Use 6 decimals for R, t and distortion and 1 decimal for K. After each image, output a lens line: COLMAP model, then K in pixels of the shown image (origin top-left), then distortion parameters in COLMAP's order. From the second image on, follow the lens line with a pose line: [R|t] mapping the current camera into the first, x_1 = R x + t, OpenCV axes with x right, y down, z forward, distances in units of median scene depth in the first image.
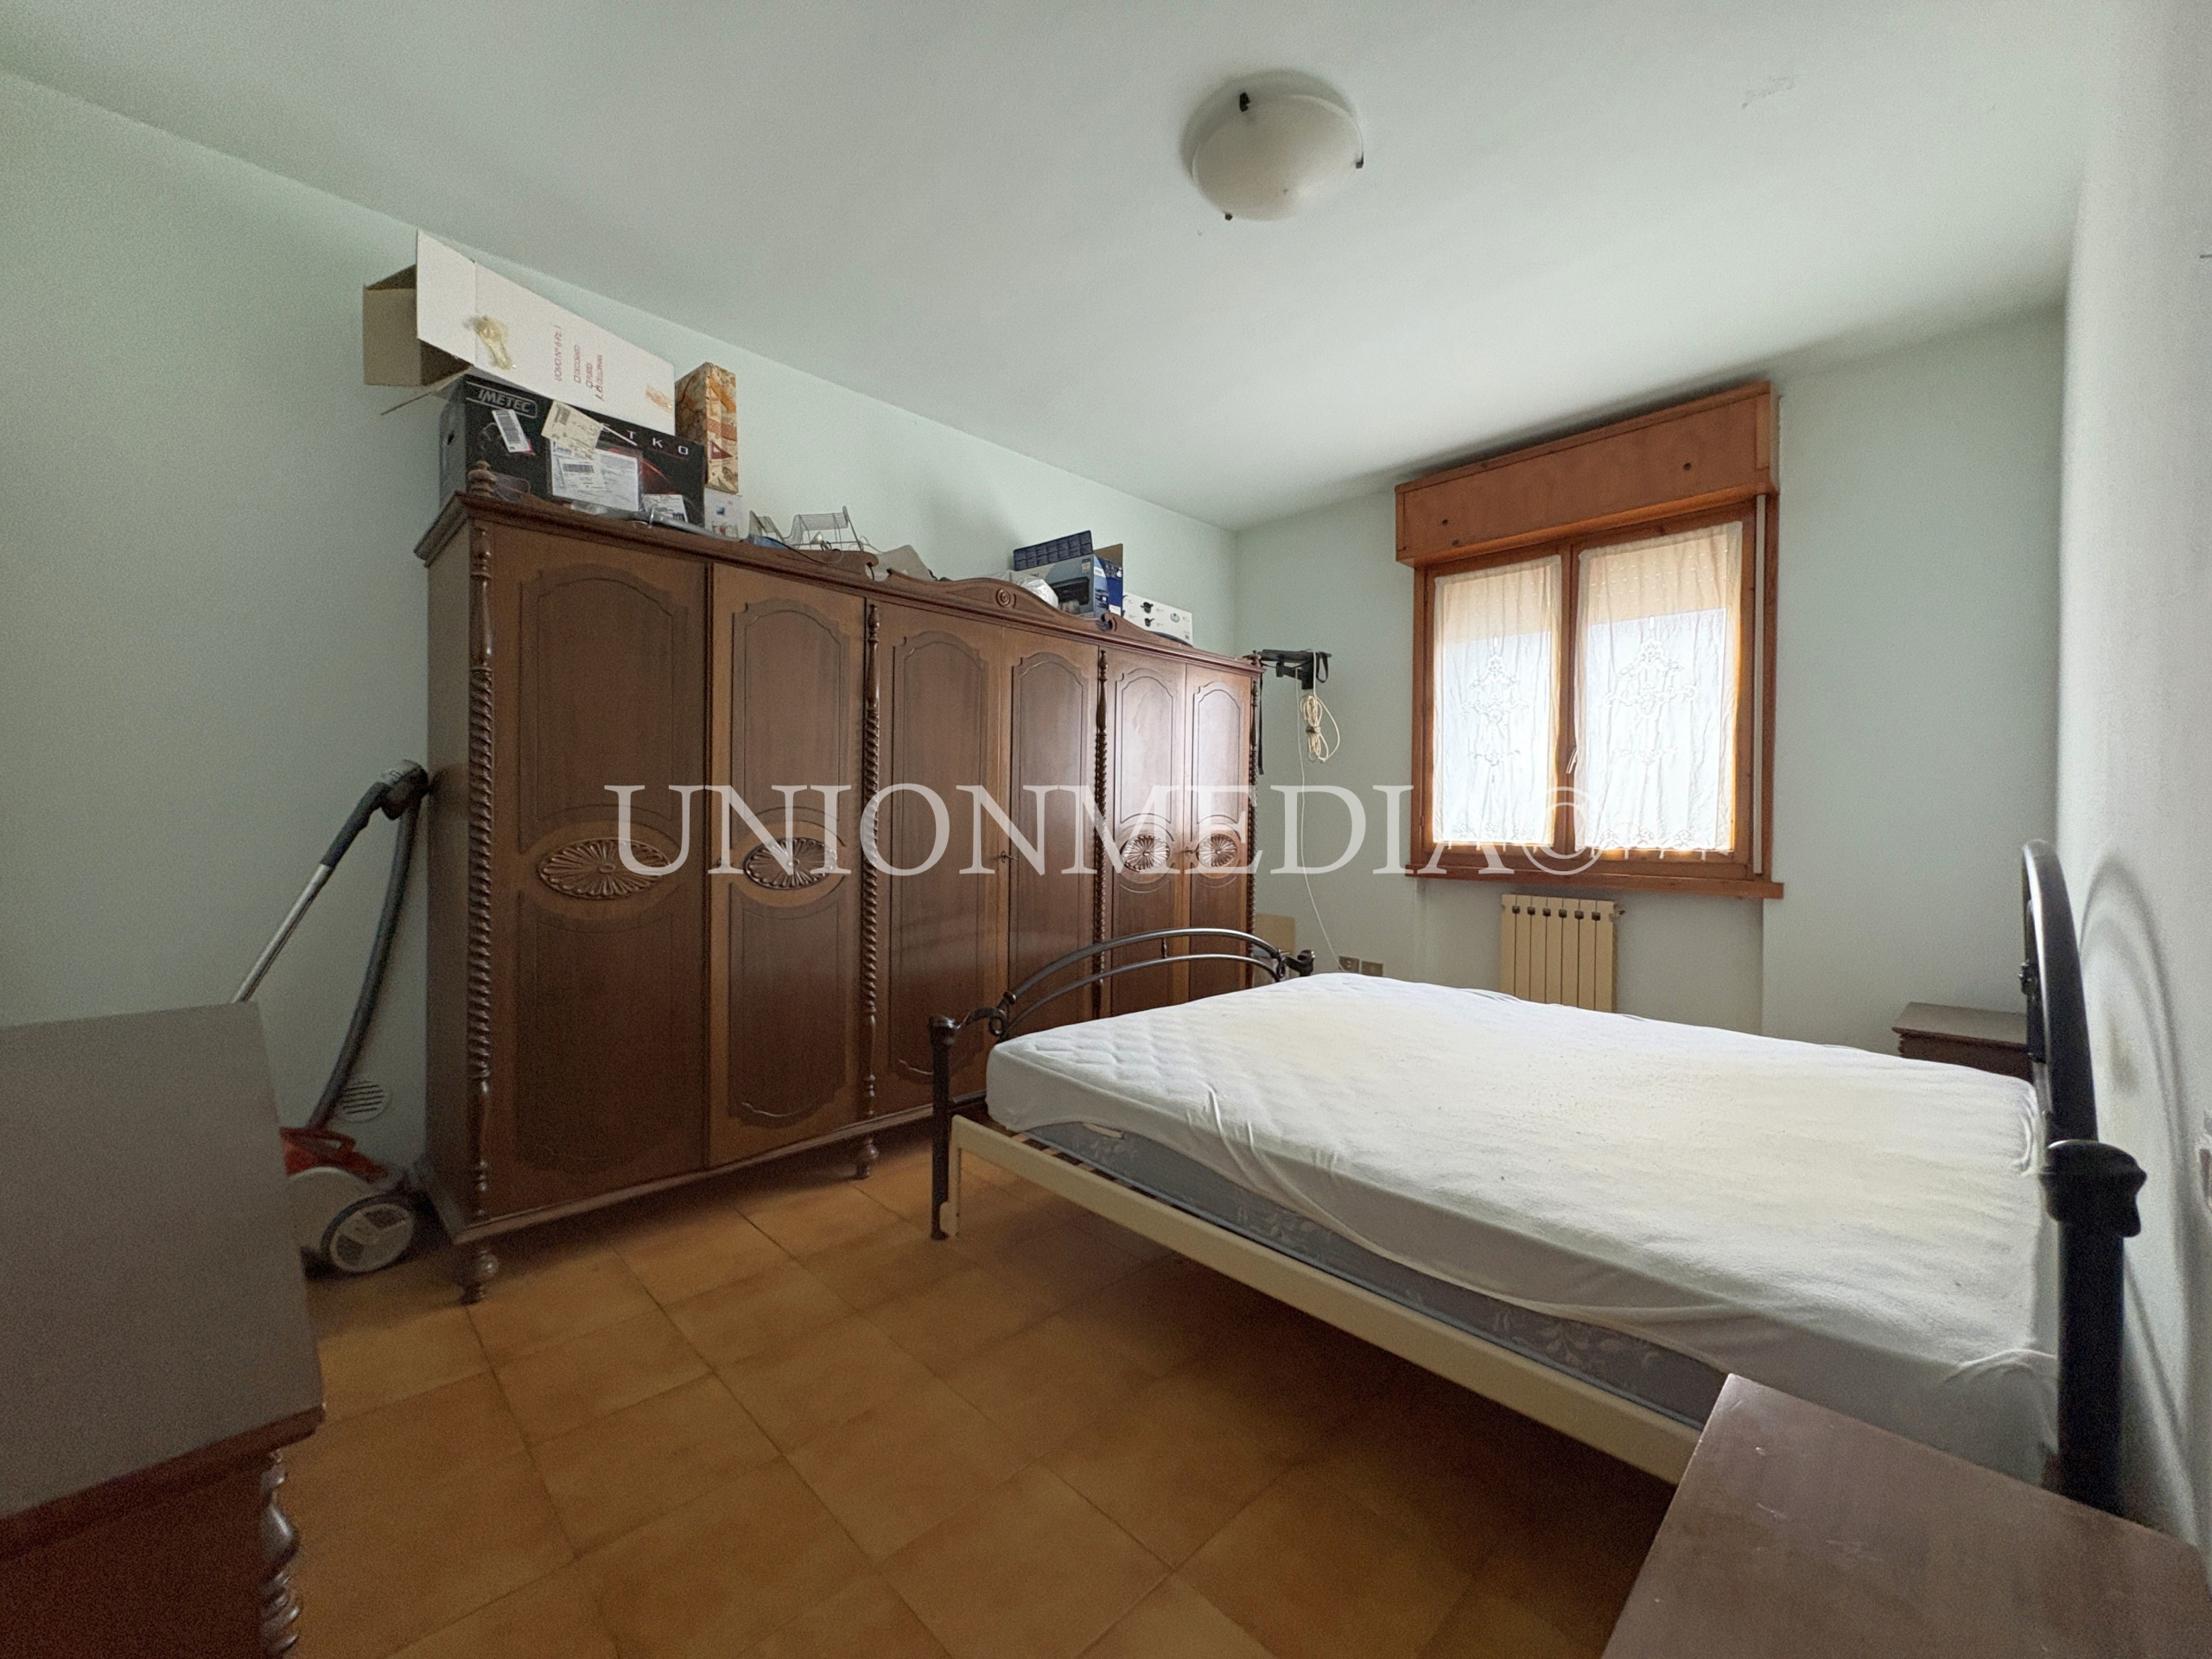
lens RADIAL K [[878.6, 0, 1113.9], [0, 878.6, 832.1], [0, 0, 1]] dist [0.000685, -0.000667]
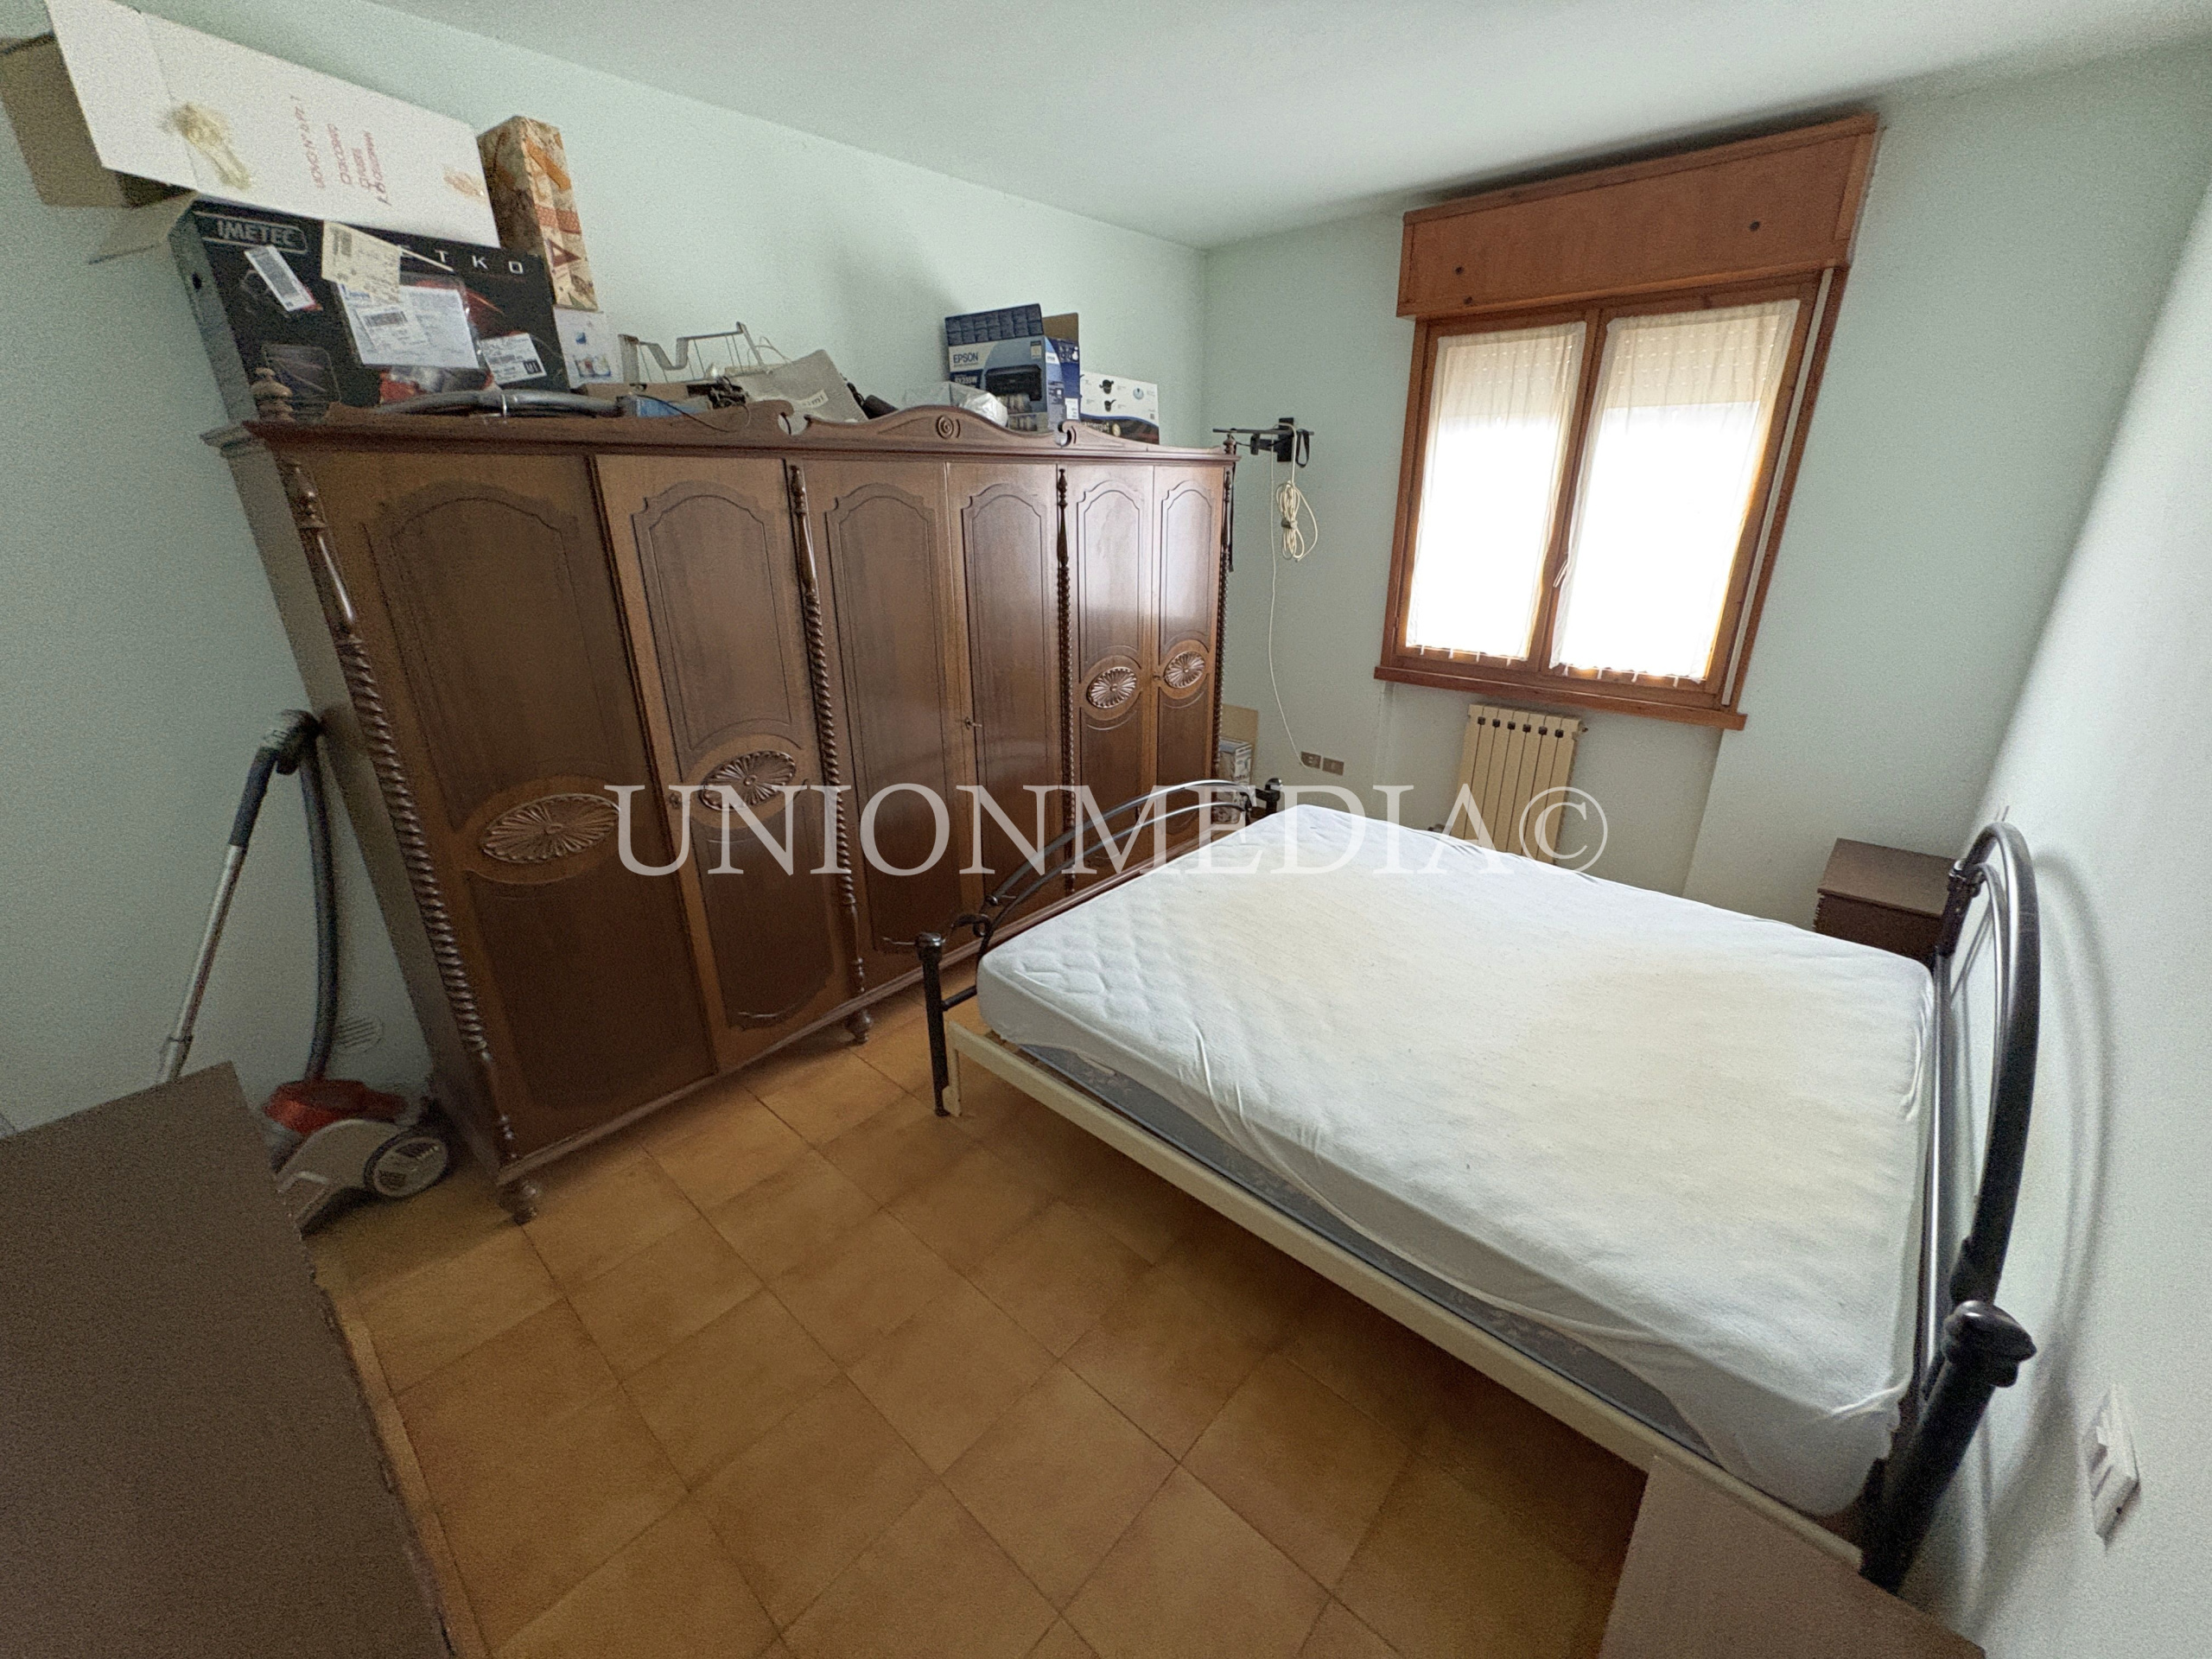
lens RADIAL K [[878.6, 0, 1112.4], [0, 878.6, 824.8], [0, 0, 1]] dist [0.000685, -0.000667]
pose [[0.997700, -0.038748, 0.055609, -0.035461], [0.016754, 0.935999, 0.351603, -0.266870], [-0.065674, -0.349863, 0.934496, 0.087272]]
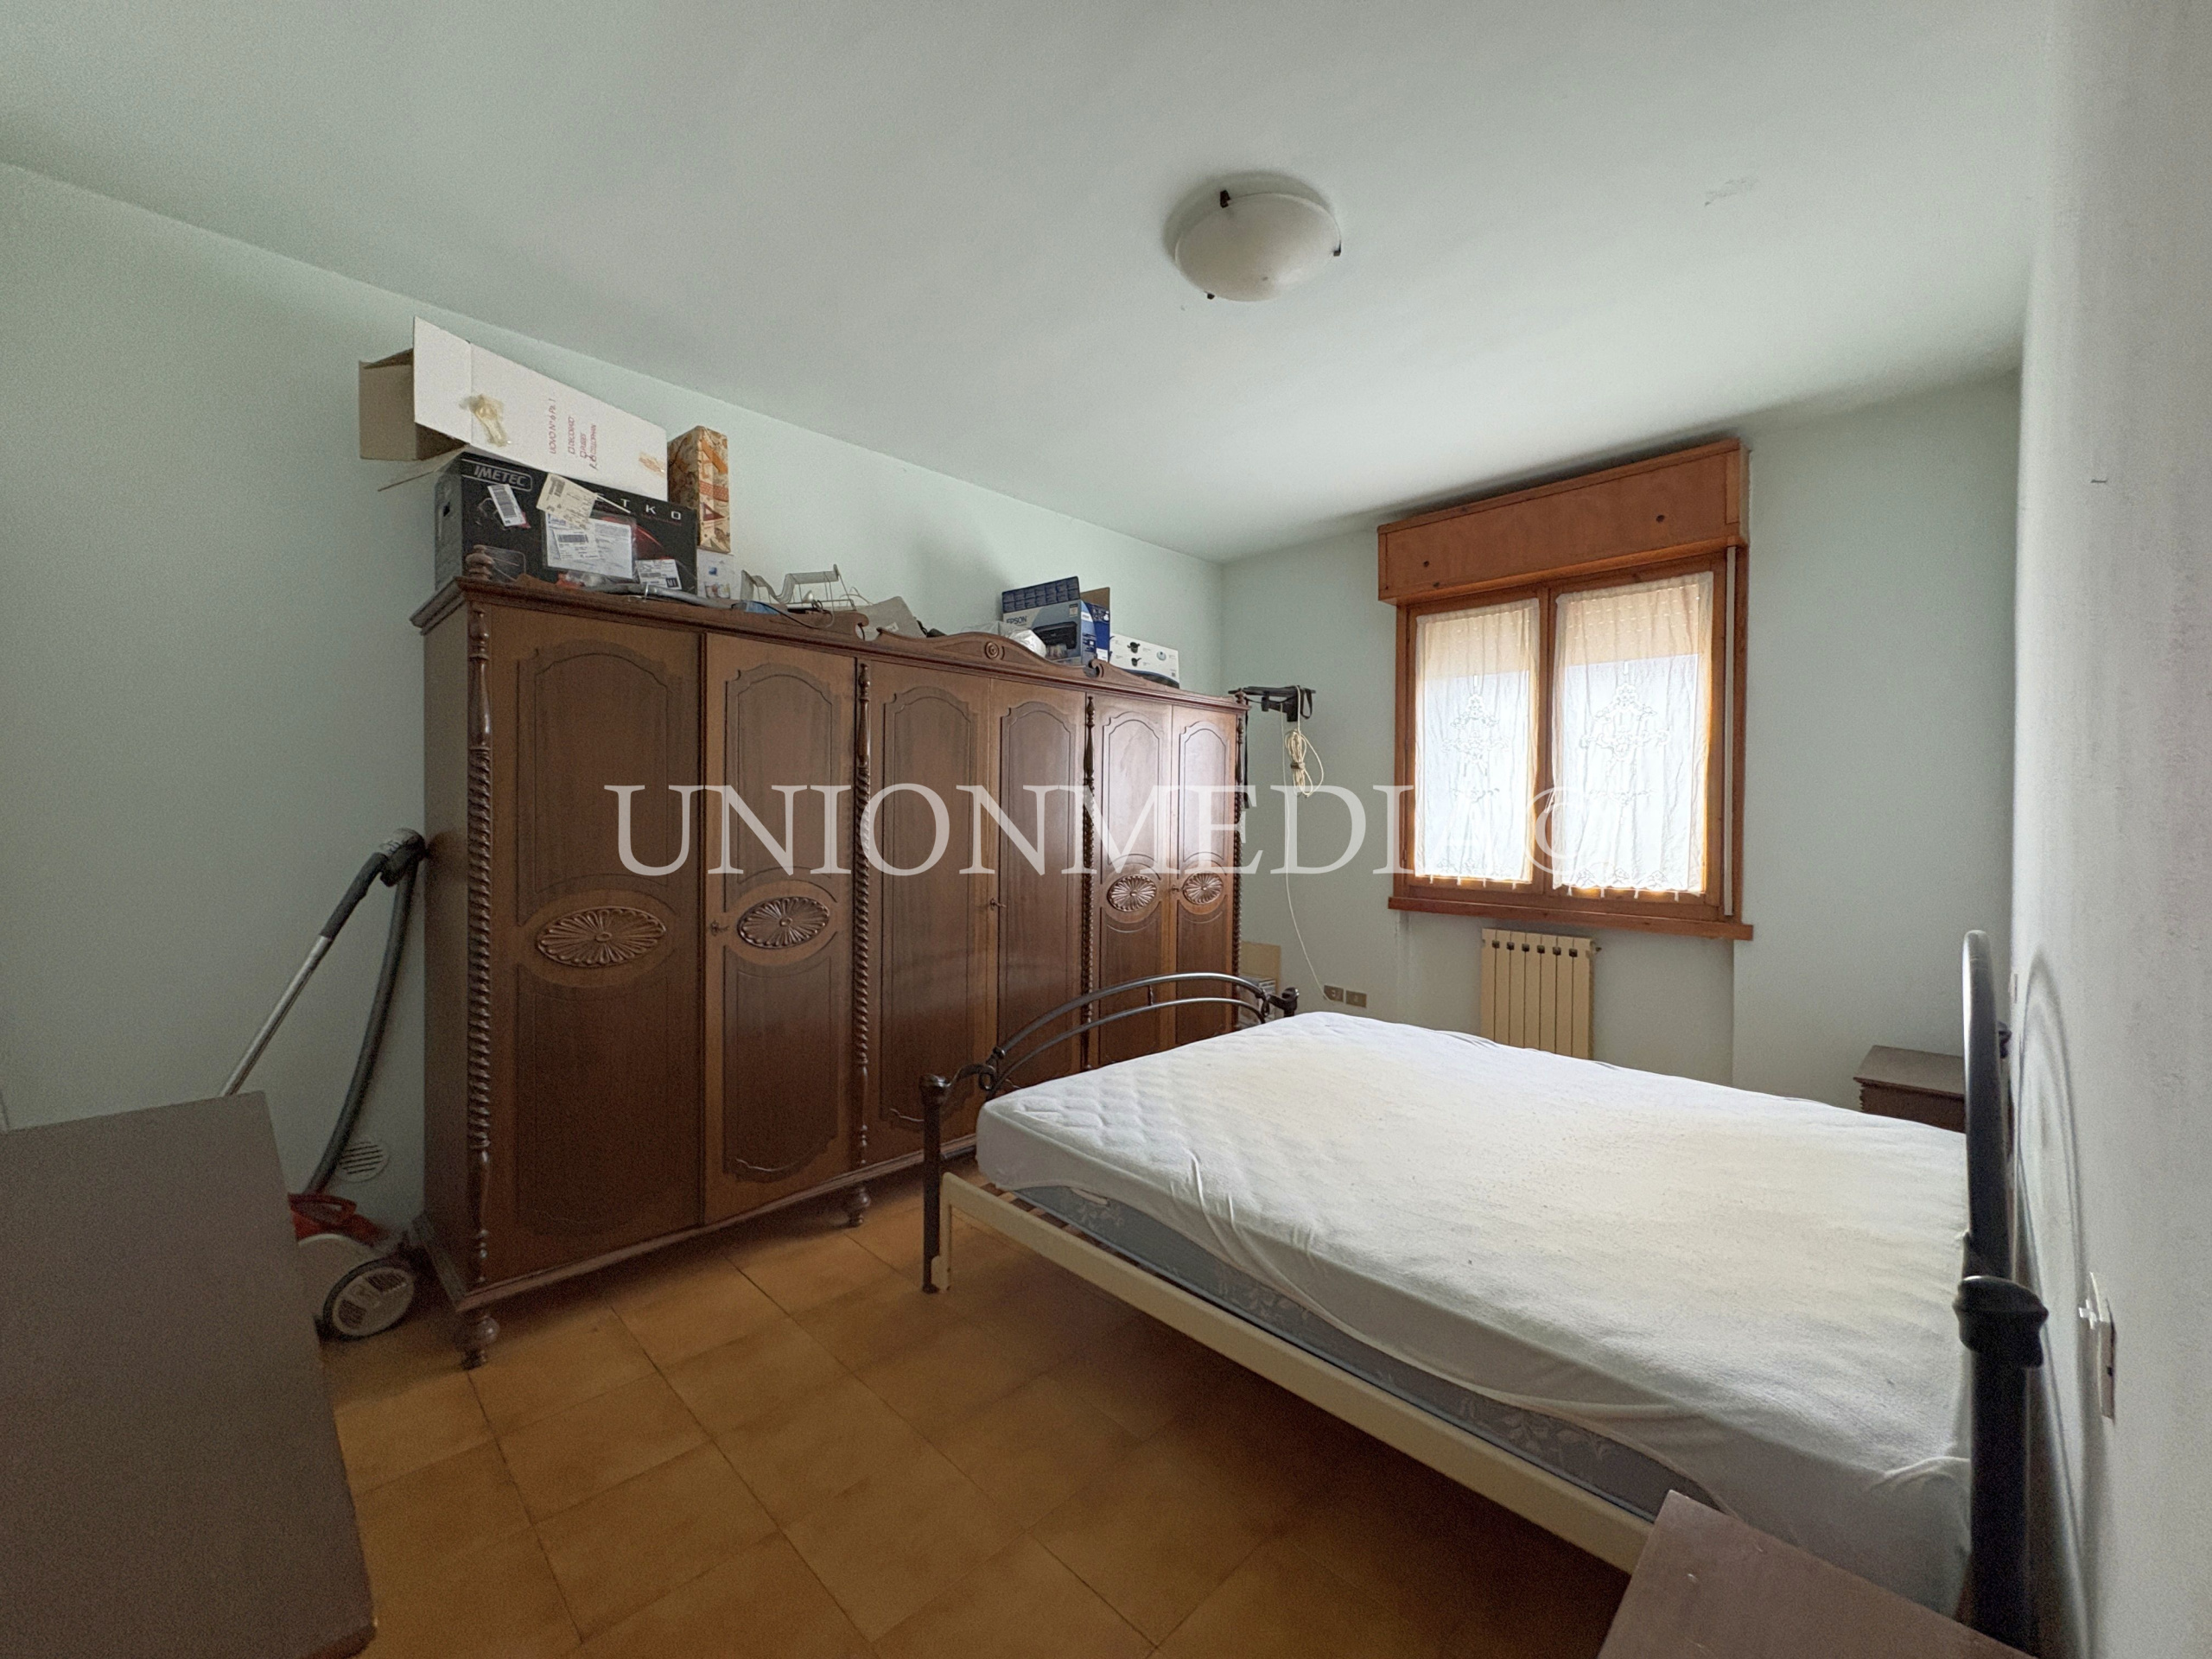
lens RADIAL K [[878.6, 0, 1113.9], [0, 878.6, 830.6], [0, 0, 1]] dist [0.000685, -0.000667]
pose [[0.999933, -0.002036, 0.011391, 0.004595], [0.002004, 0.999994, 0.002817, -0.079670], [-0.011396, -0.002794, 0.999931, -0.025944]]
